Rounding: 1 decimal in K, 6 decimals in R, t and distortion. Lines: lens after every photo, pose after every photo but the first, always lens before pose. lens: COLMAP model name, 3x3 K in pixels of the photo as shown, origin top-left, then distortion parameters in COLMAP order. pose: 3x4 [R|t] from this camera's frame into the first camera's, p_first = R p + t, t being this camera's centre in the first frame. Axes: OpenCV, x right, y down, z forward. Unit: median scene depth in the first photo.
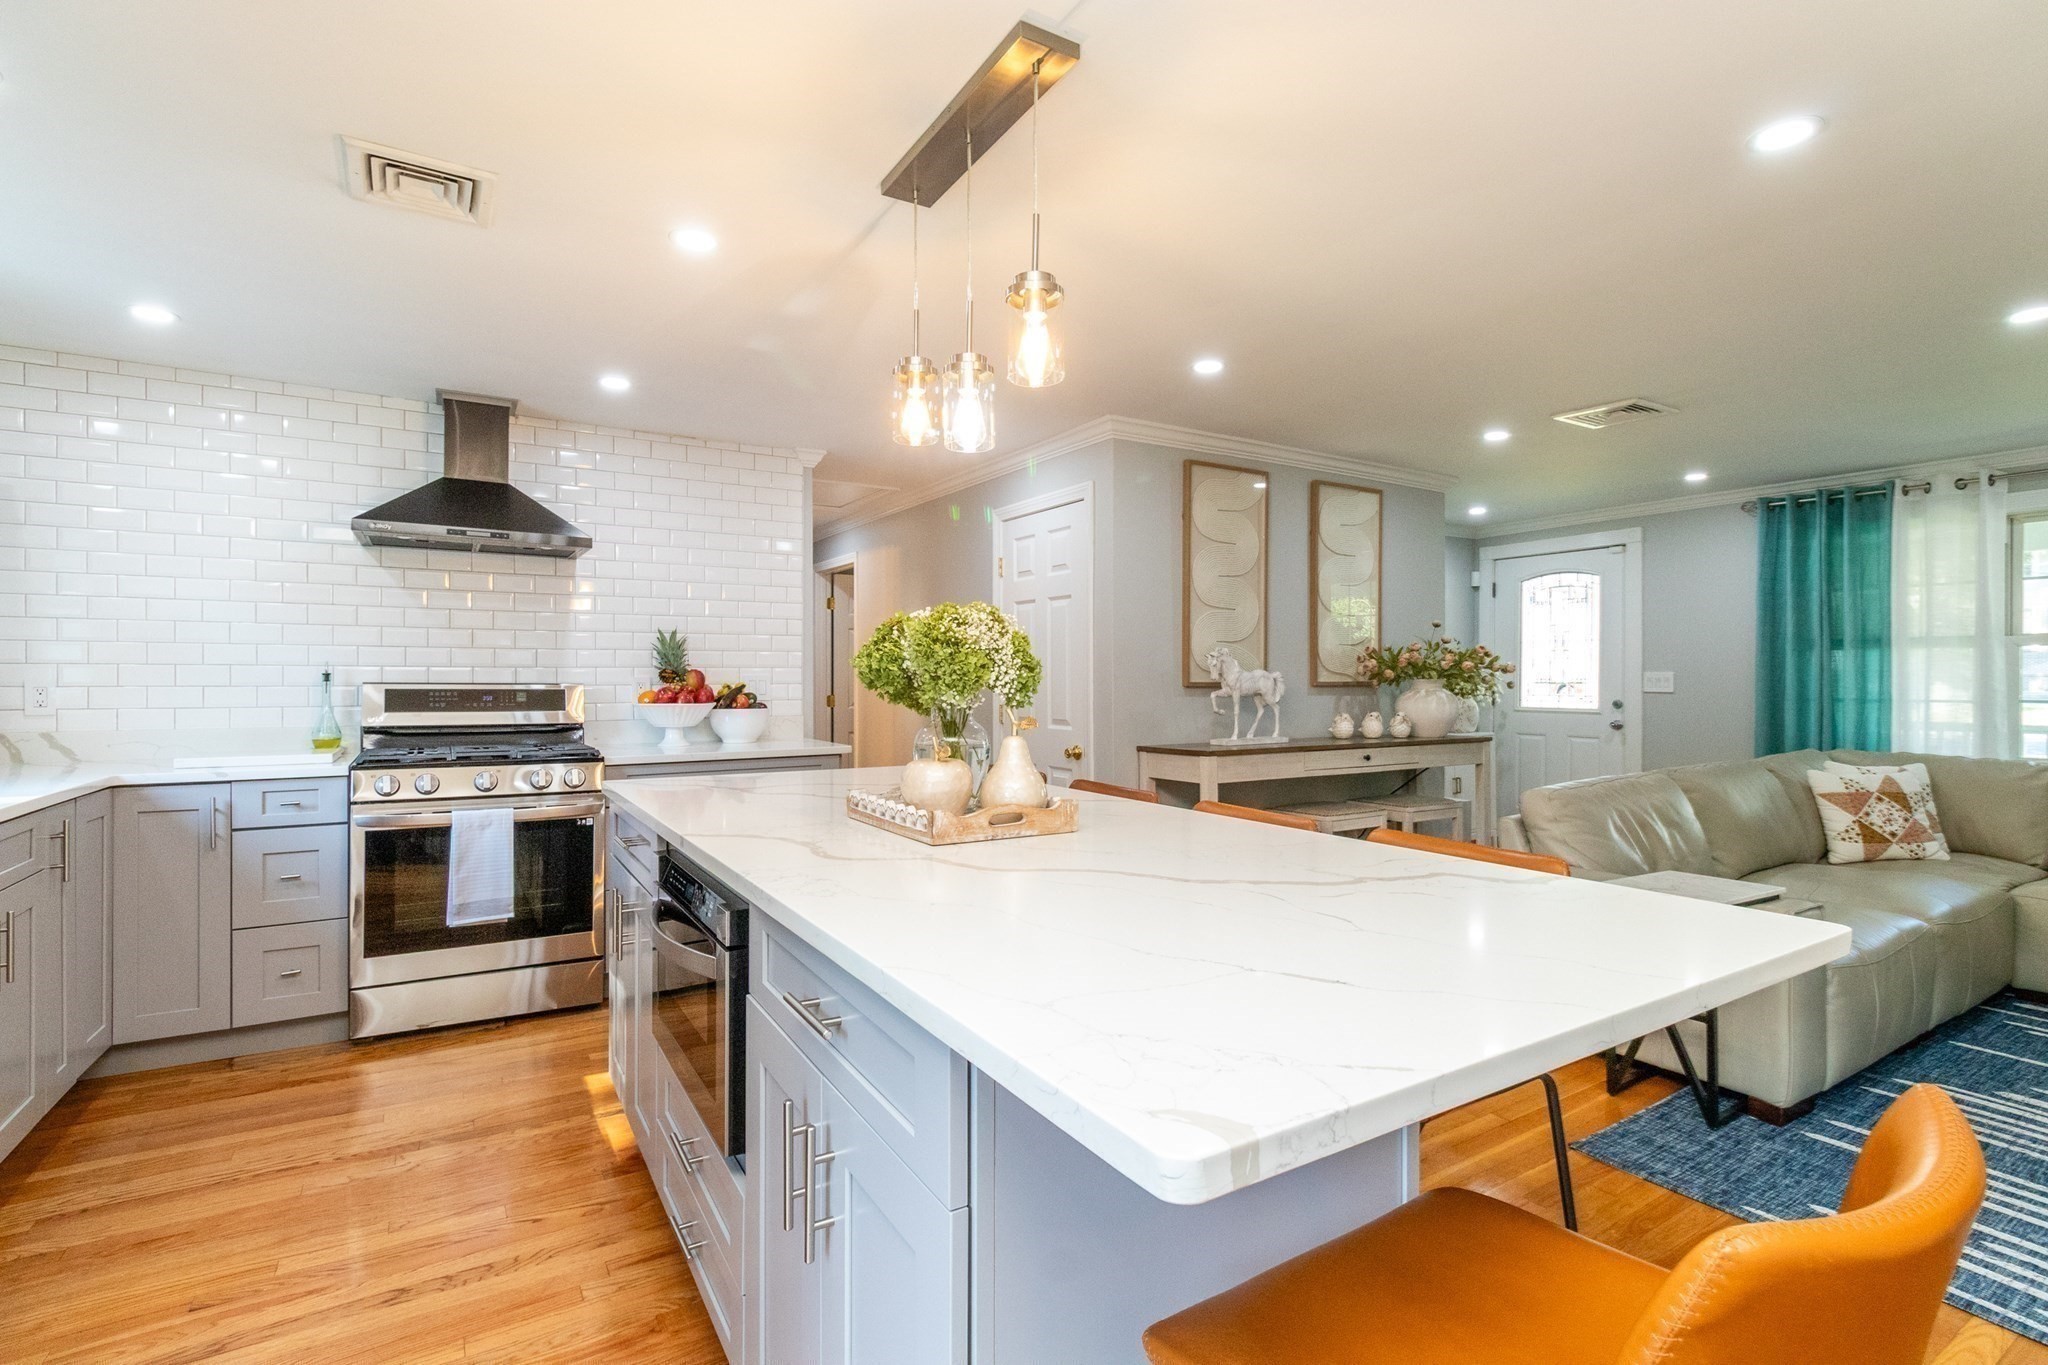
lens RADIAL K [[941.3, 0, 1024.0], [0, 941.3, 682.5], [0, 0, 1]] dist [-0.001667, -0.001077]
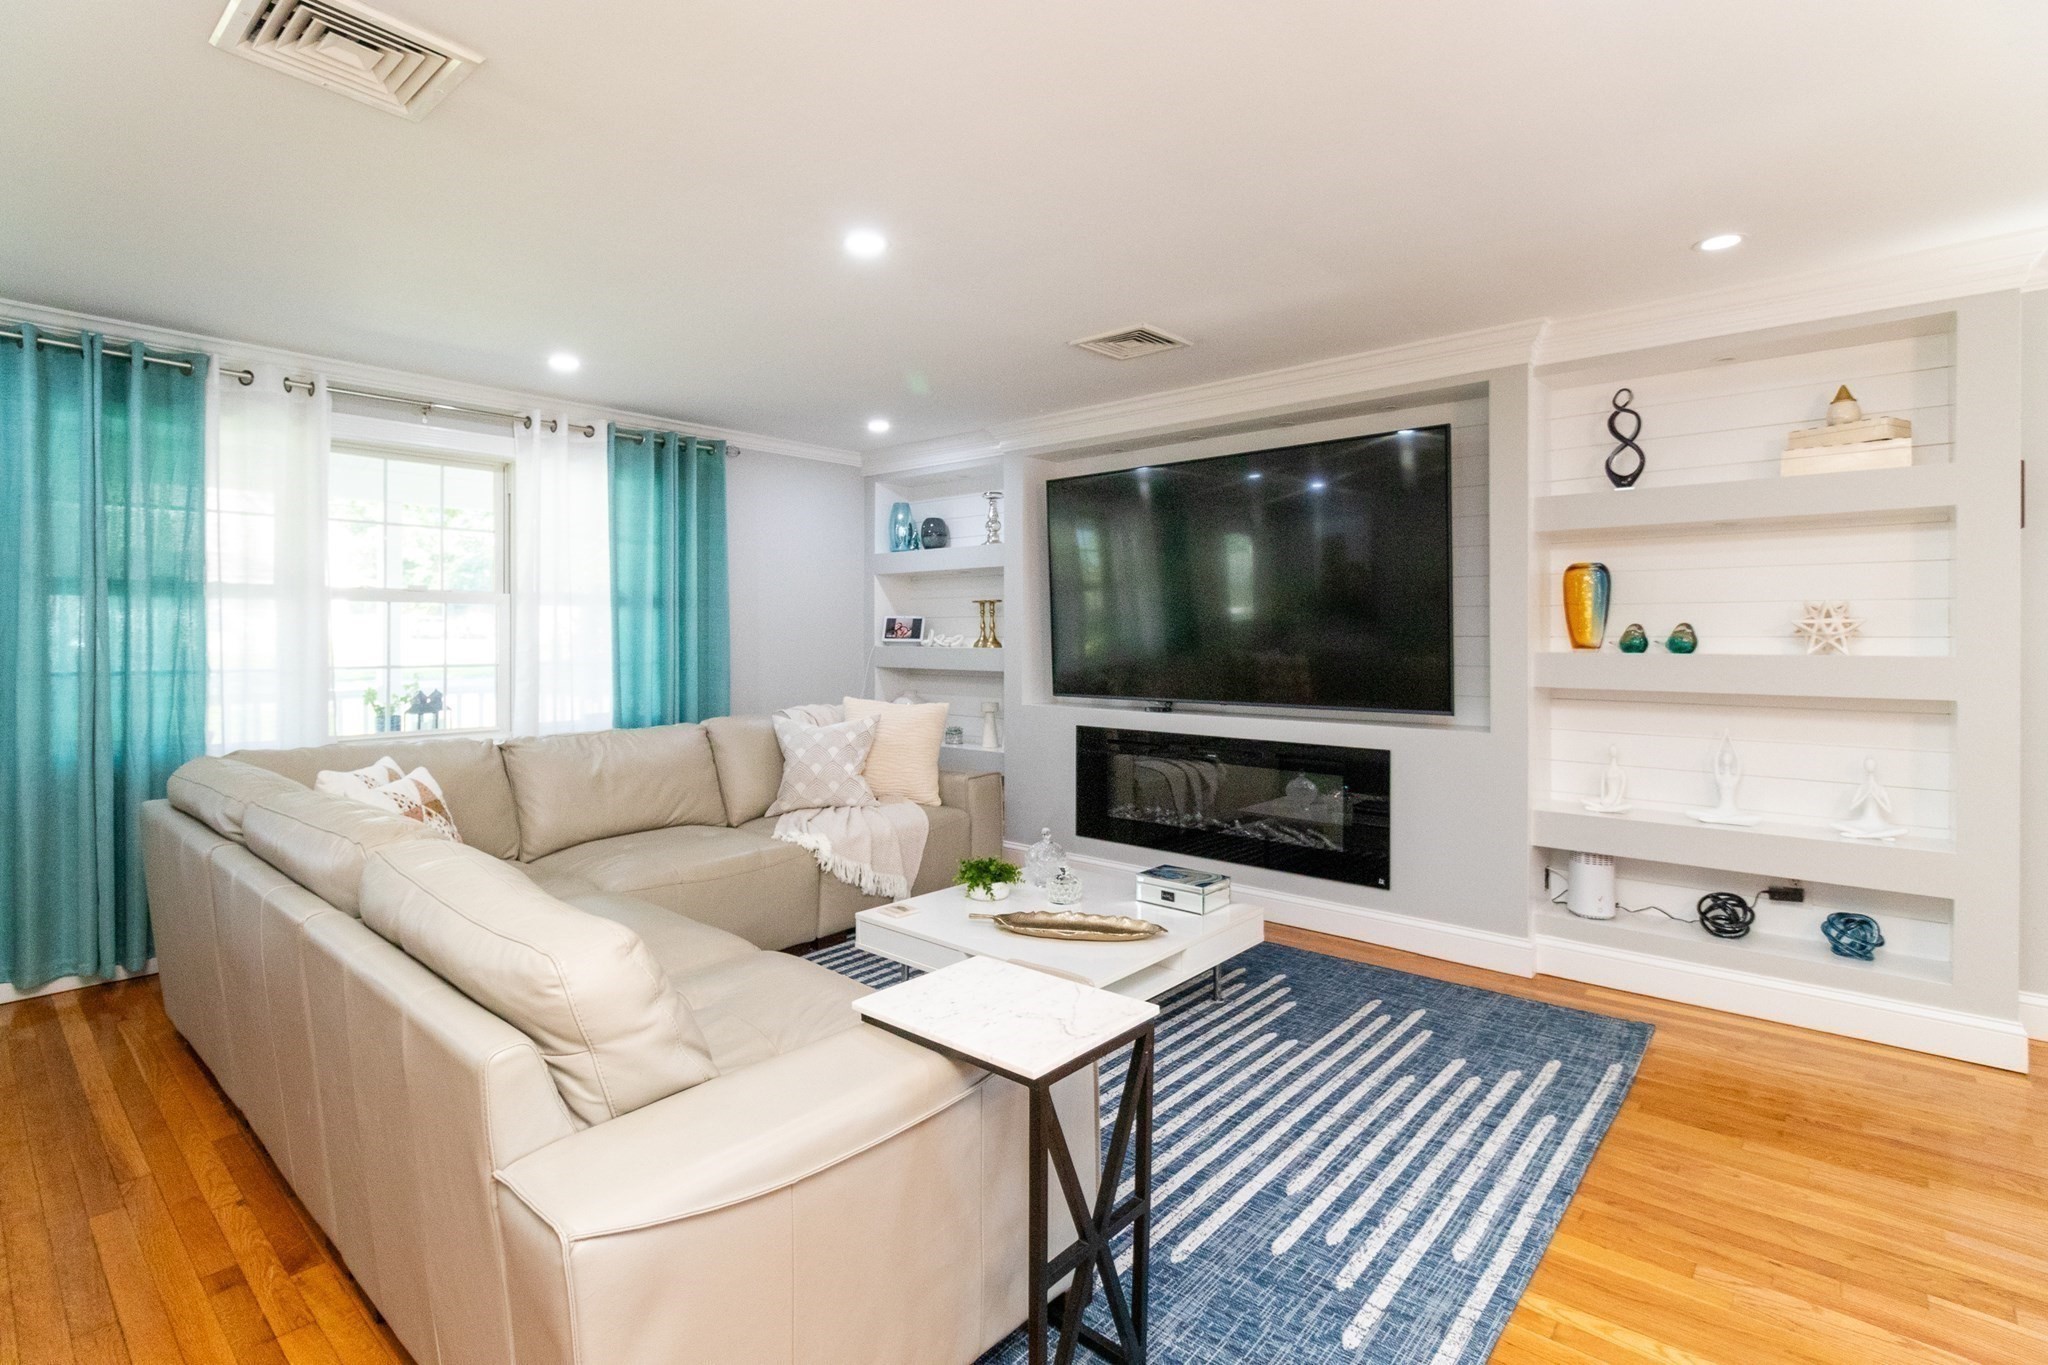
lens RADIAL K [[963.6, 0, 1018.0], [0, 963.6, 632.3], [0, 0, 1]] dist [0.000800, 0.000508]
pose [[-0.297072, 0.001423, 0.954854, 0.085448], [0.004773, 0.999989, -0.000006, -0.008940], [-0.954843, 0.004556, -0.297075, 0.757741]]
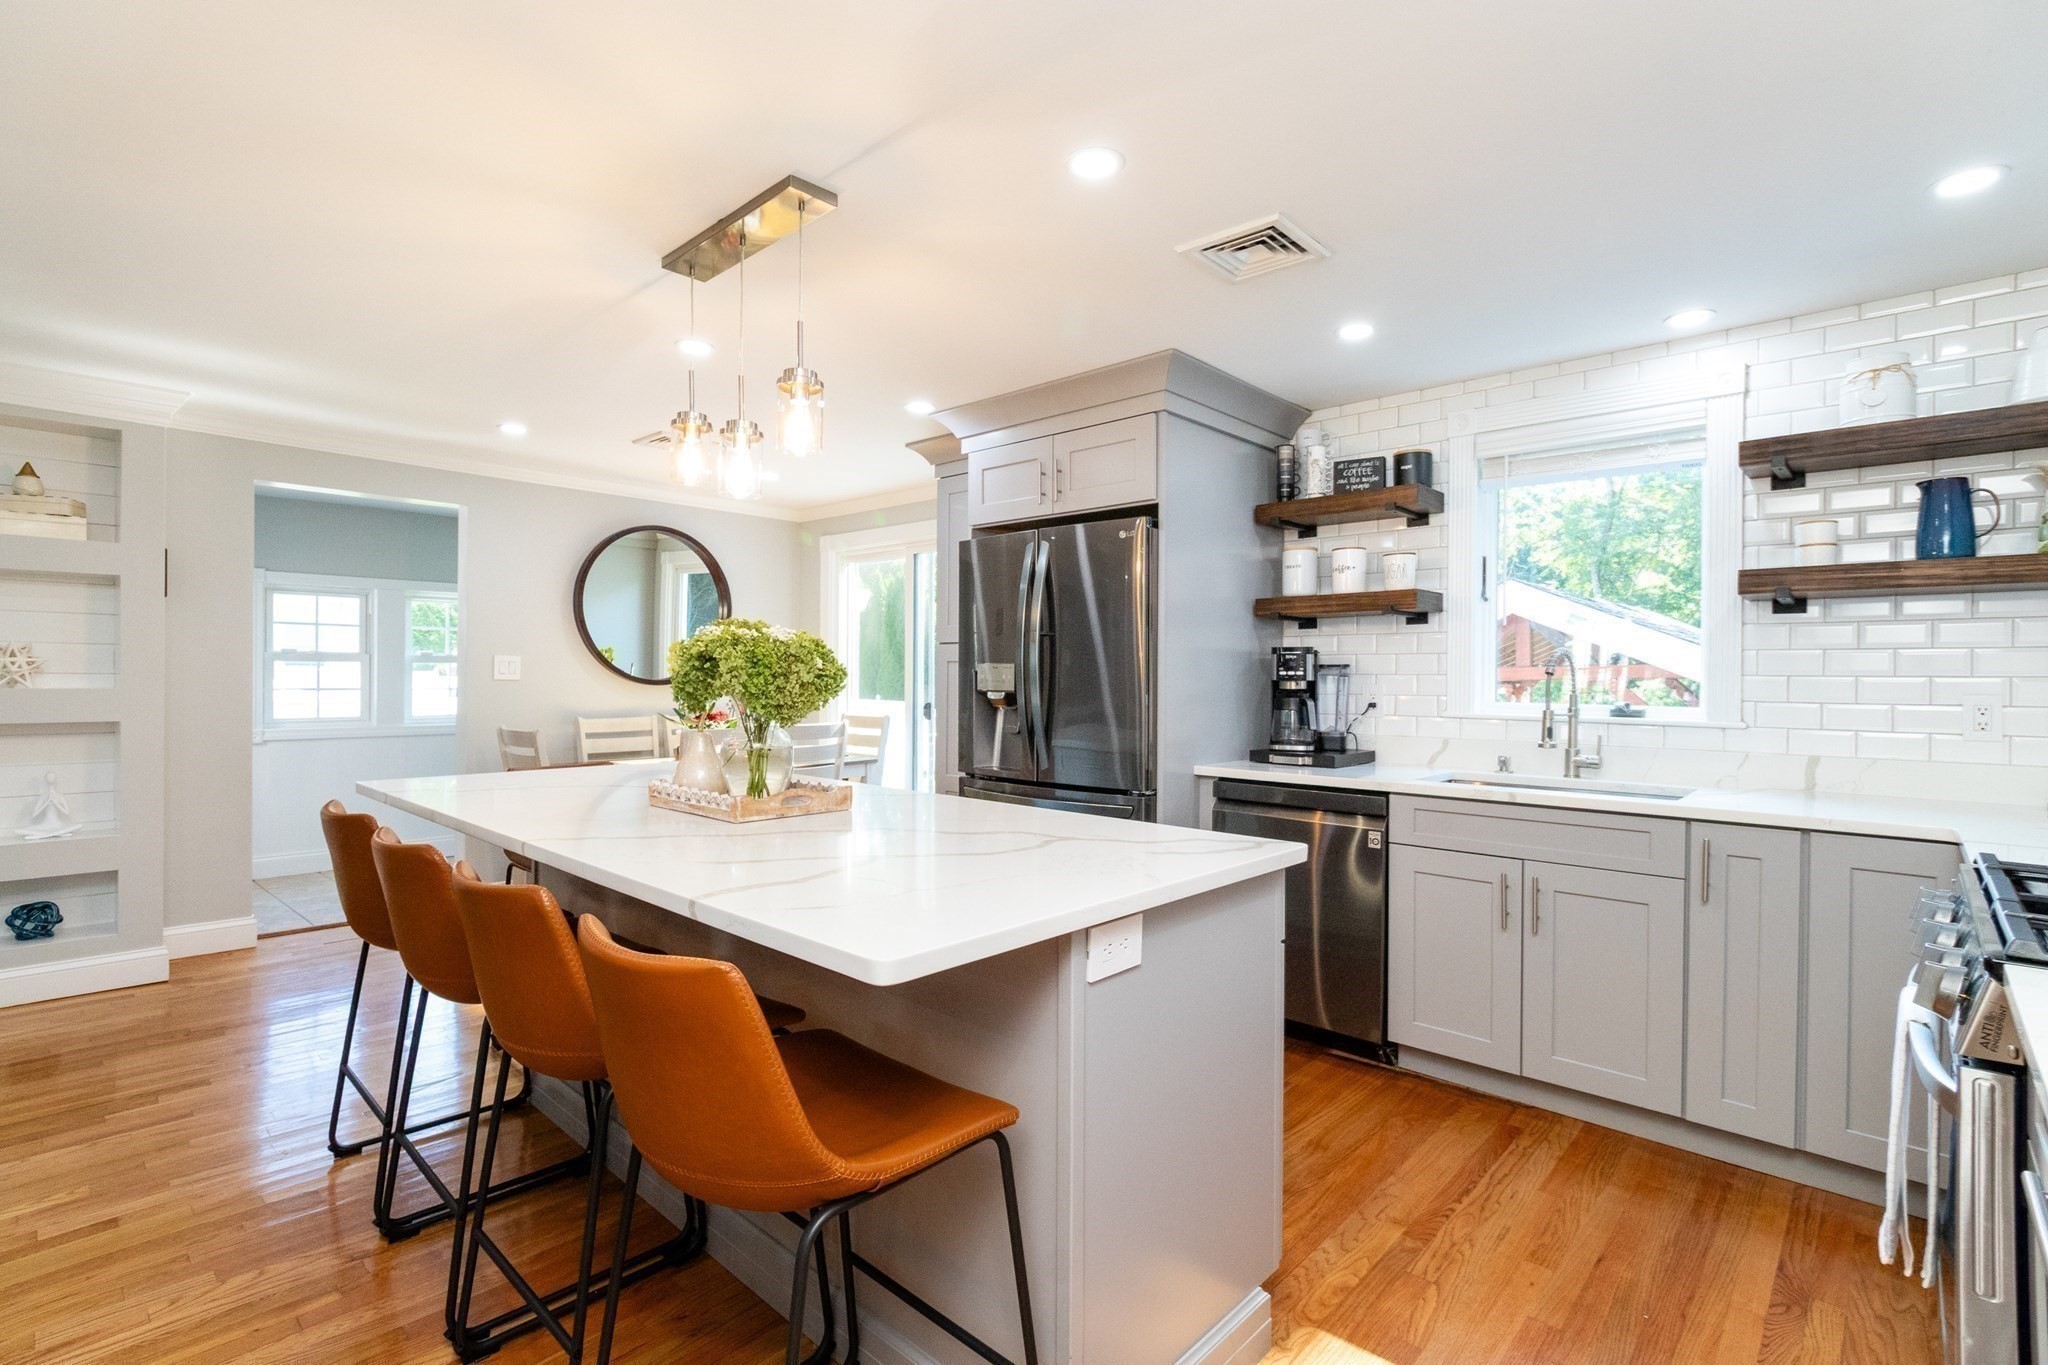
lens RADIAL K [[941.3, 0, 1024.0], [0, 941.3, 682.5], [0, 0, 1]] dist [-0.001667, -0.001077]
pose [[-0.962352, -0.005955, -0.271742, -0.040494], [-0.009624, 0.999880, 0.012172, -0.013061], [0.271637, 0.014329, -0.962293, 1.006359]]
